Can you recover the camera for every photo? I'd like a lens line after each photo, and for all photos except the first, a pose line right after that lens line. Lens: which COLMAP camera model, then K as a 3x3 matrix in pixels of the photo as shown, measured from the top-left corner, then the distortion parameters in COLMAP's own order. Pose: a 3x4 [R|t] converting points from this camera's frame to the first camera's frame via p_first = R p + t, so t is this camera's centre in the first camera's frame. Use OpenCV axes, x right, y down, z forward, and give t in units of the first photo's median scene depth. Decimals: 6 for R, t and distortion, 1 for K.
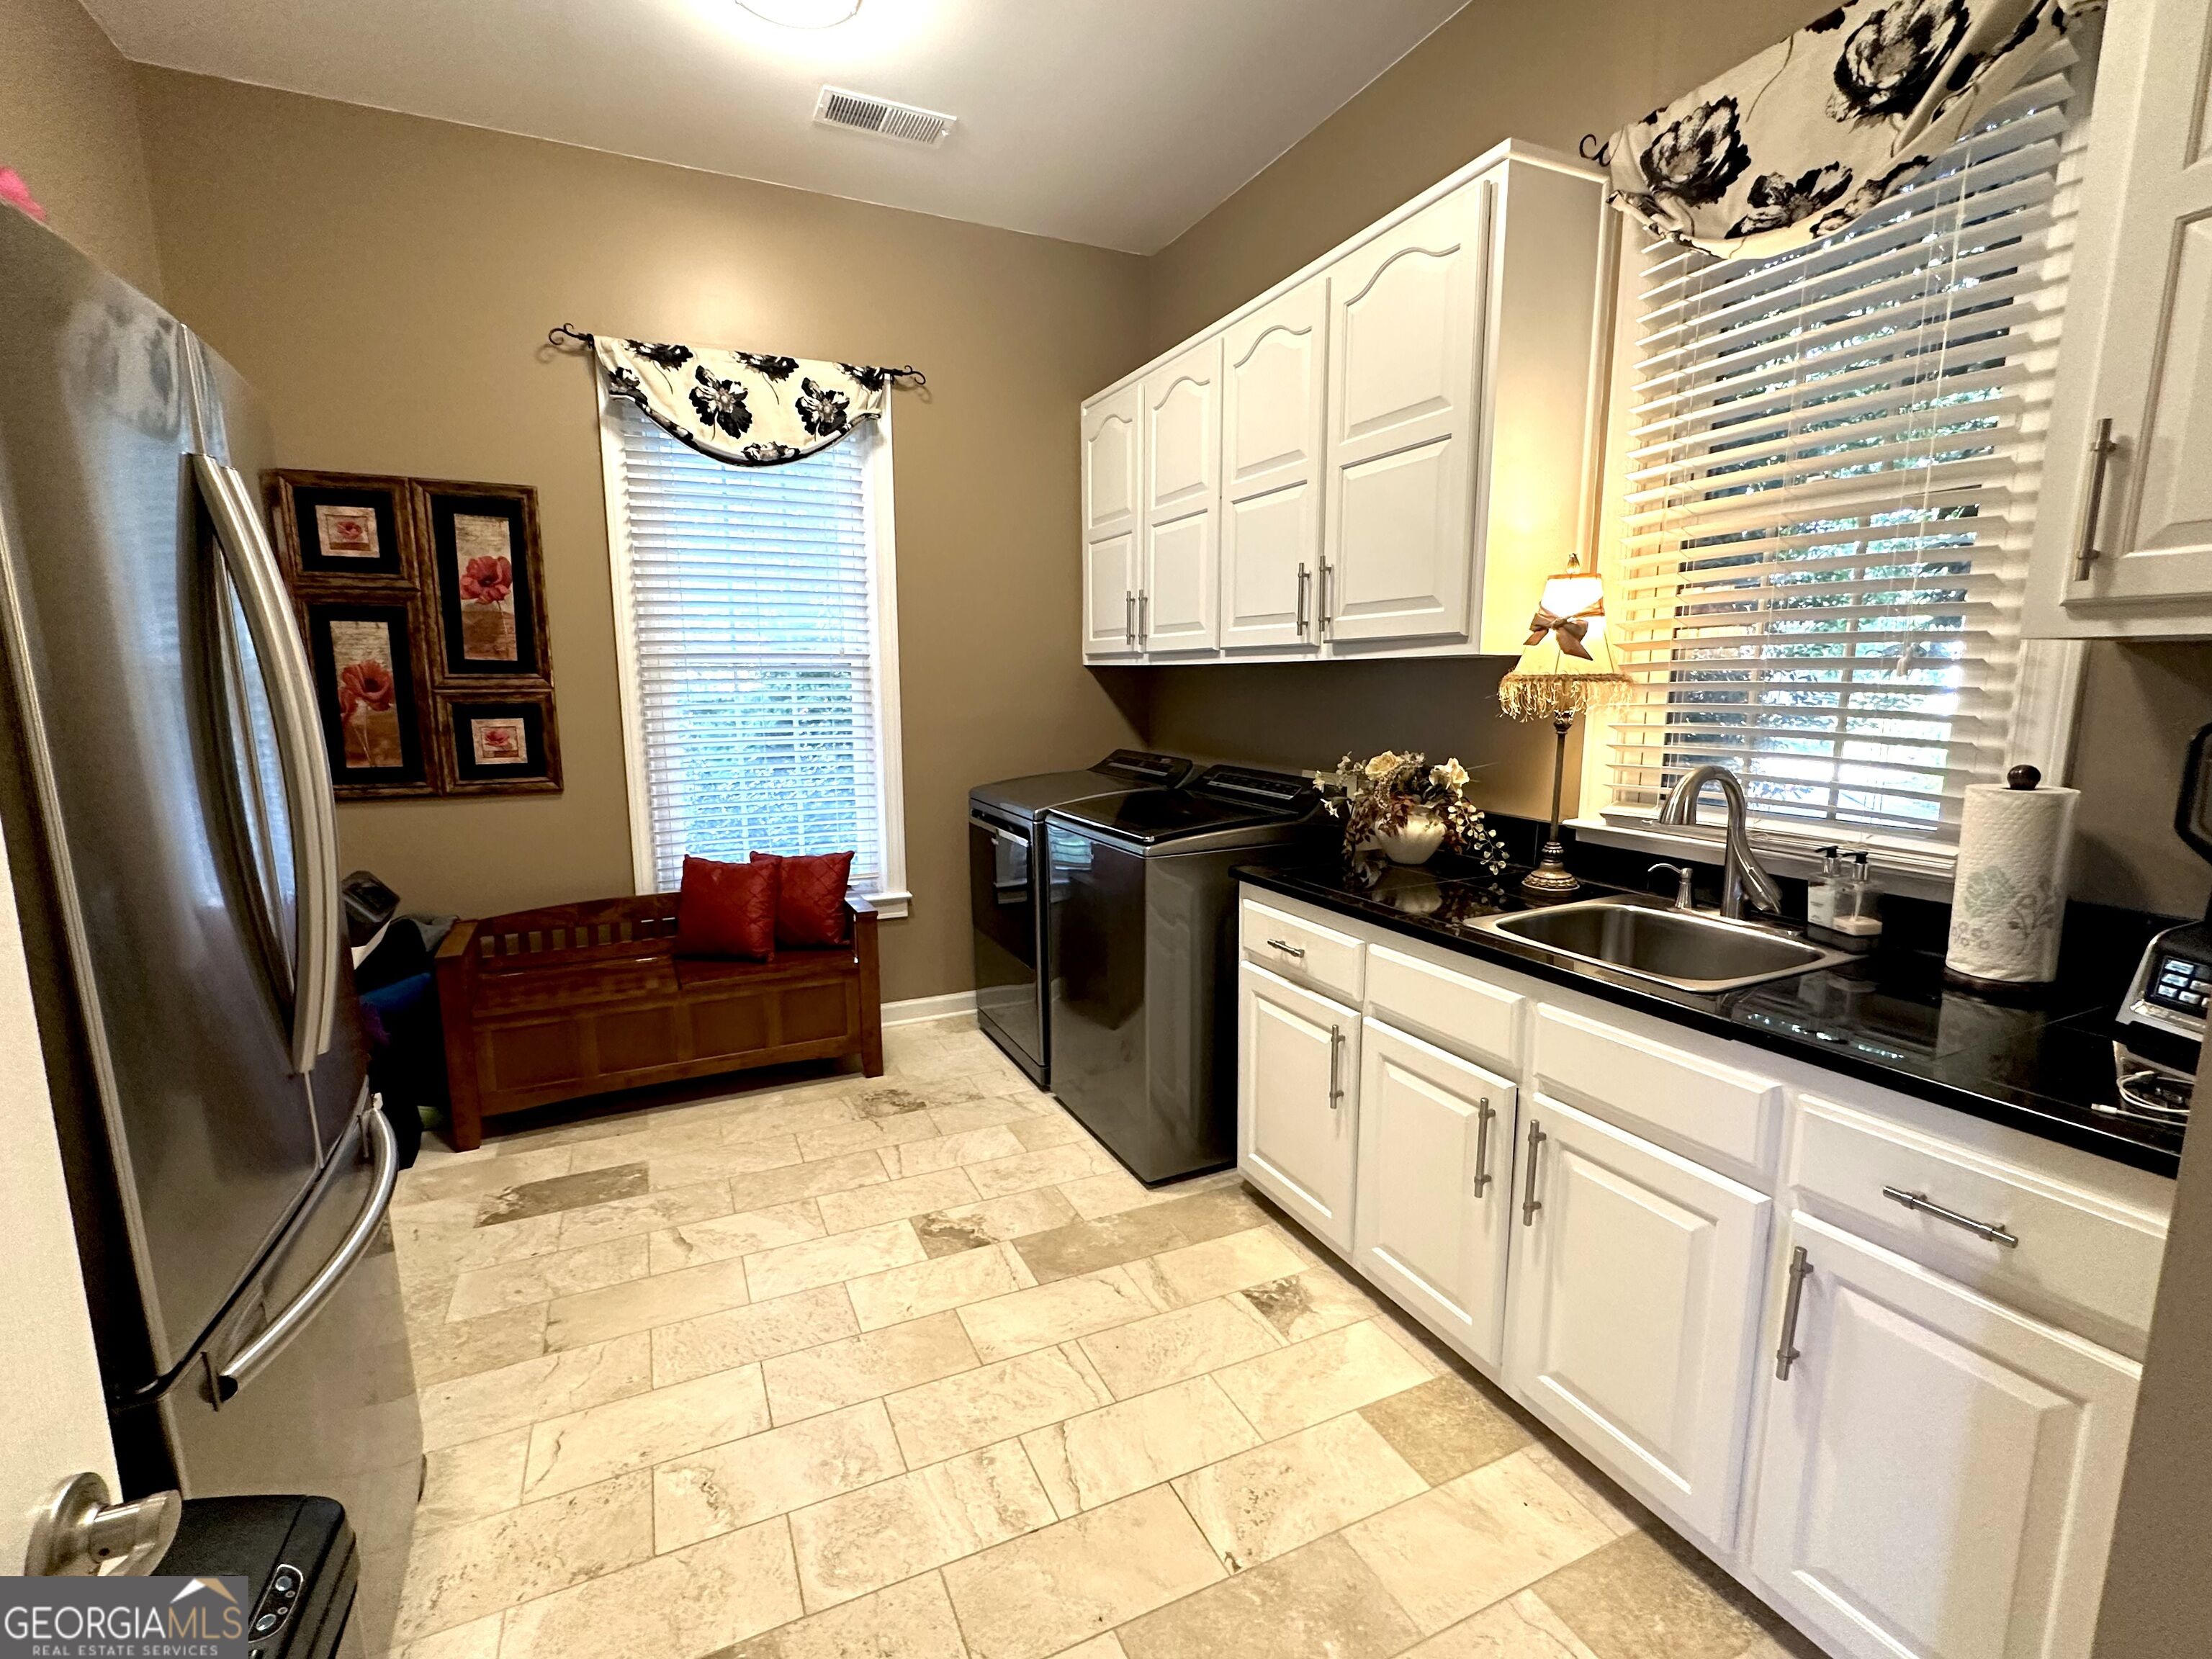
lens RADIAL K [[997.4, 0, 1102.9], [0, 997.4, 832.6], [0, 0, 1]] dist [-0.004193, 0.000355]
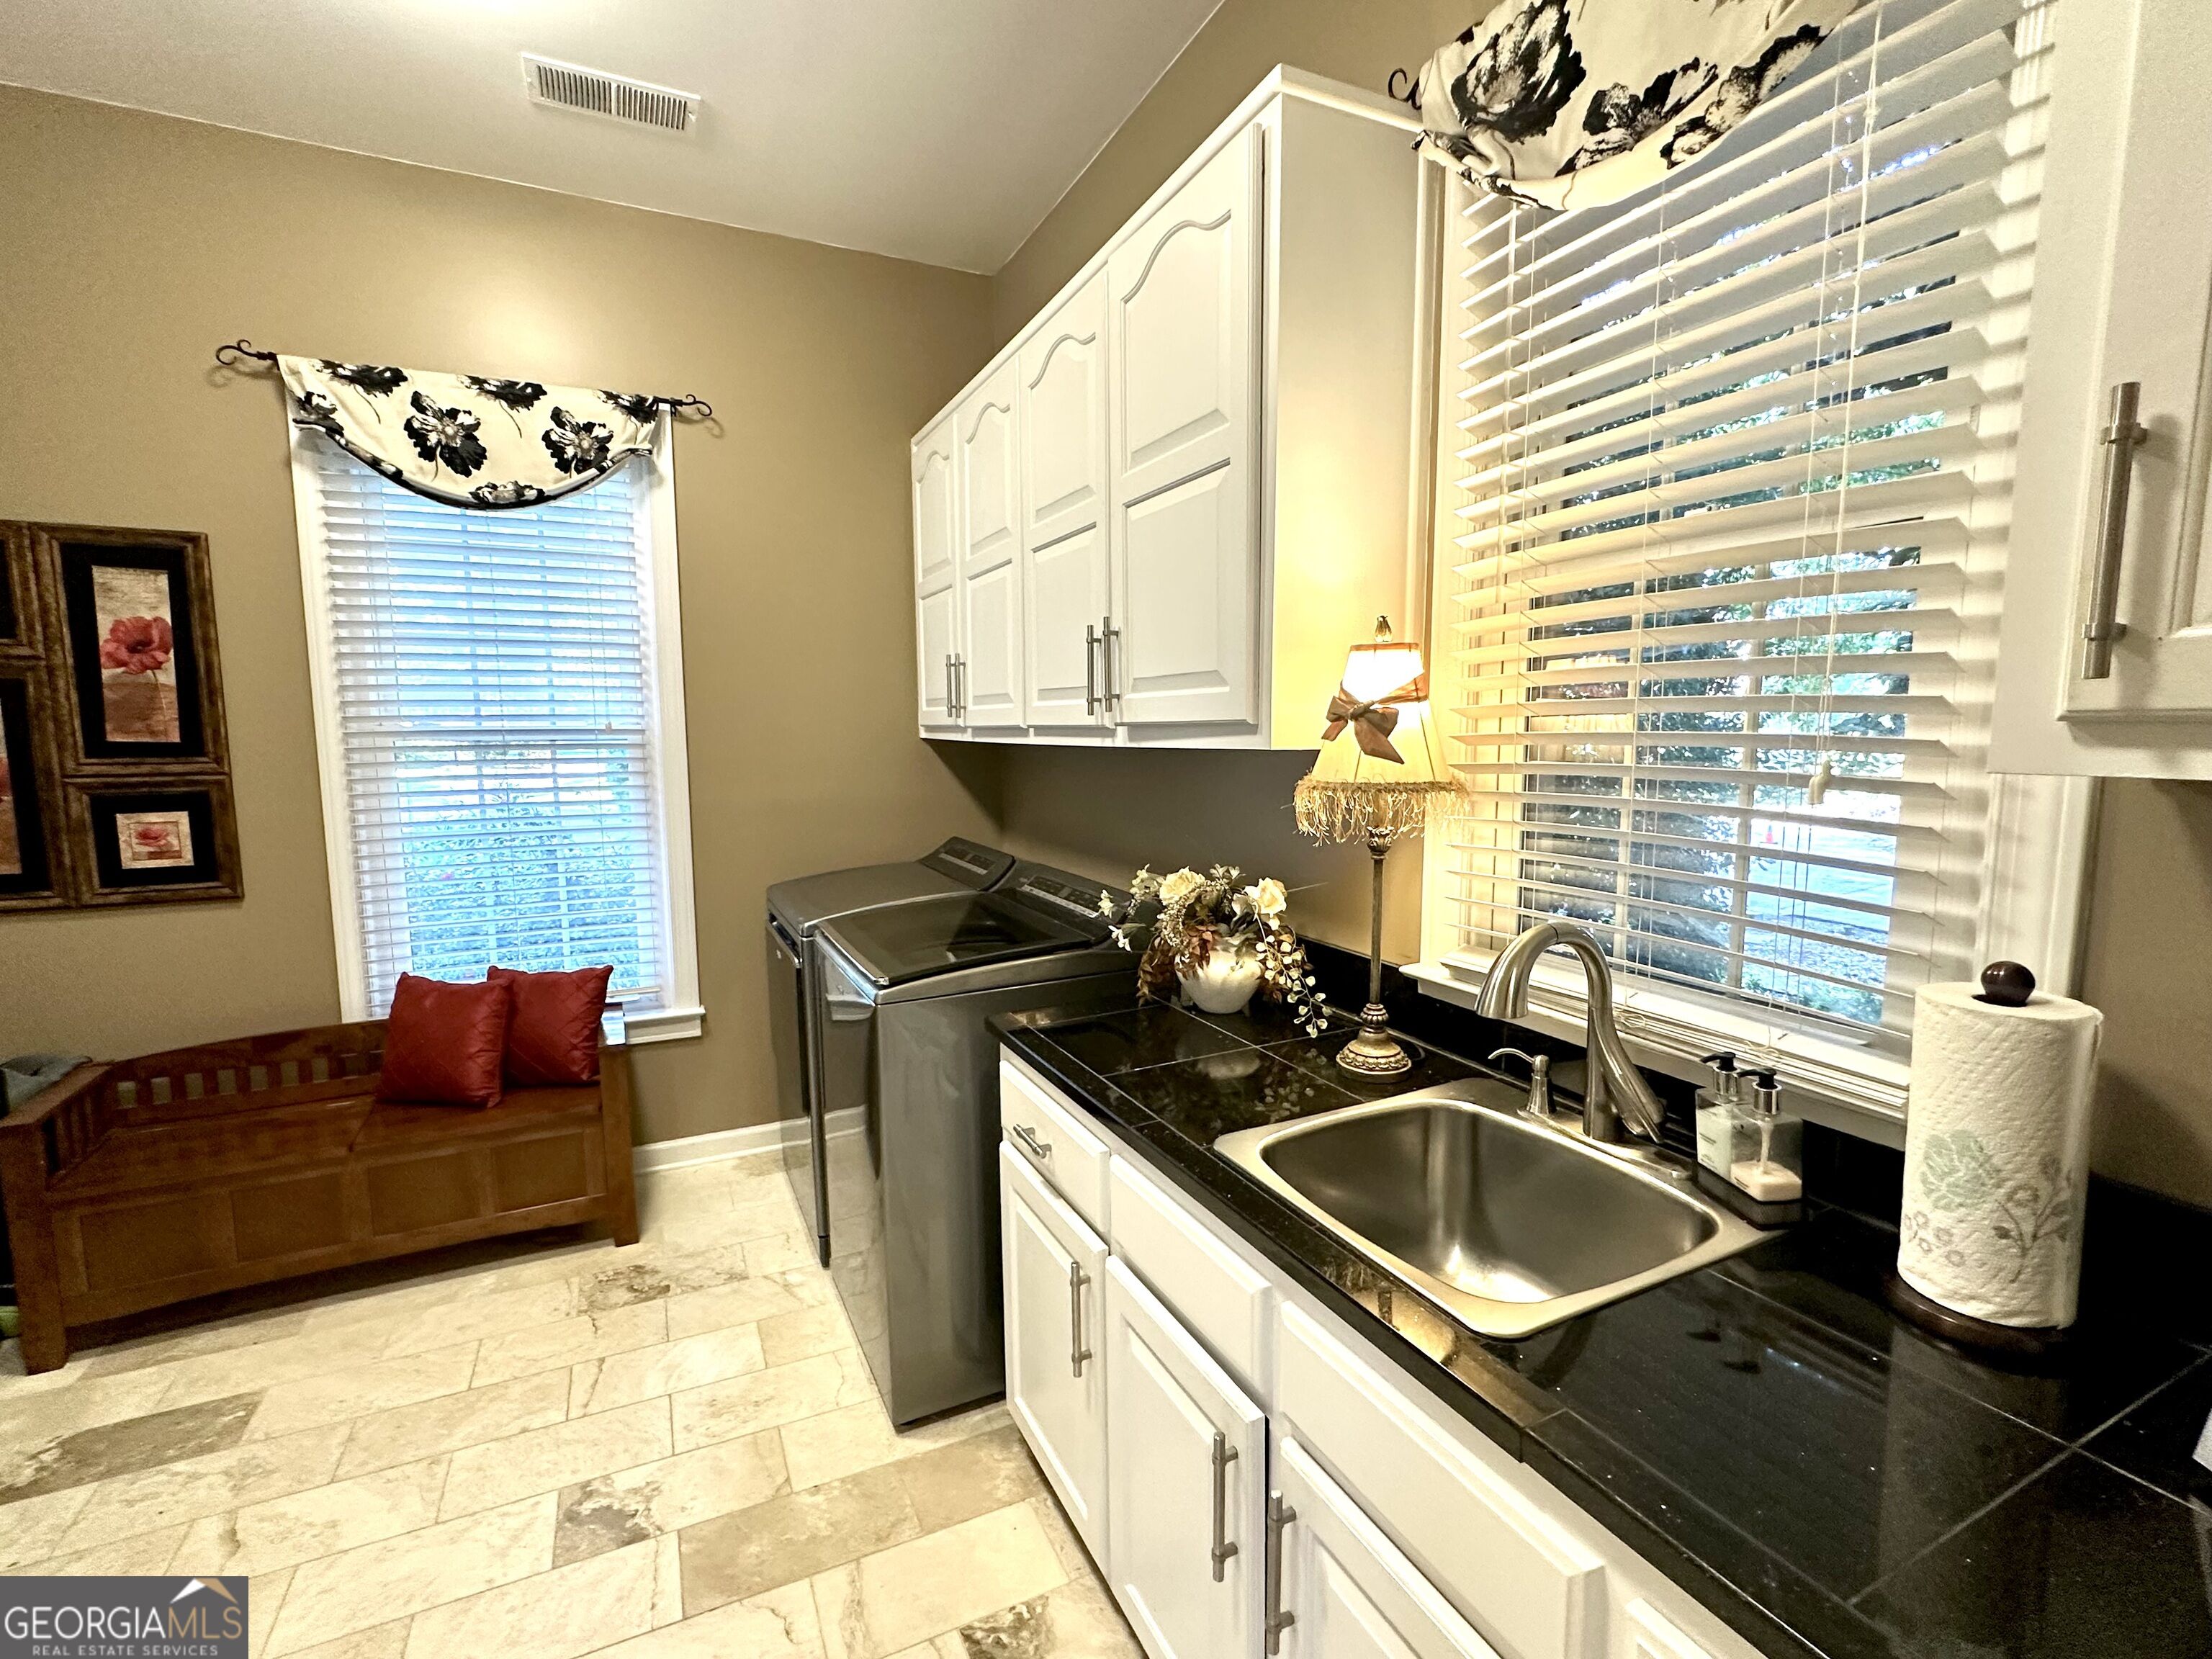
lens RADIAL K [[997.4, 0, 1102.9], [0, 997.4, 832.6], [0, 0, 1]] dist [-0.004193, 0.000355]
pose [[0.999954, -0.003660, 0.008896, 0.209870], [0.004083, 0.998839, -0.047996, -0.070108], [-0.008710, 0.048030, 0.998808, 0.224175]]
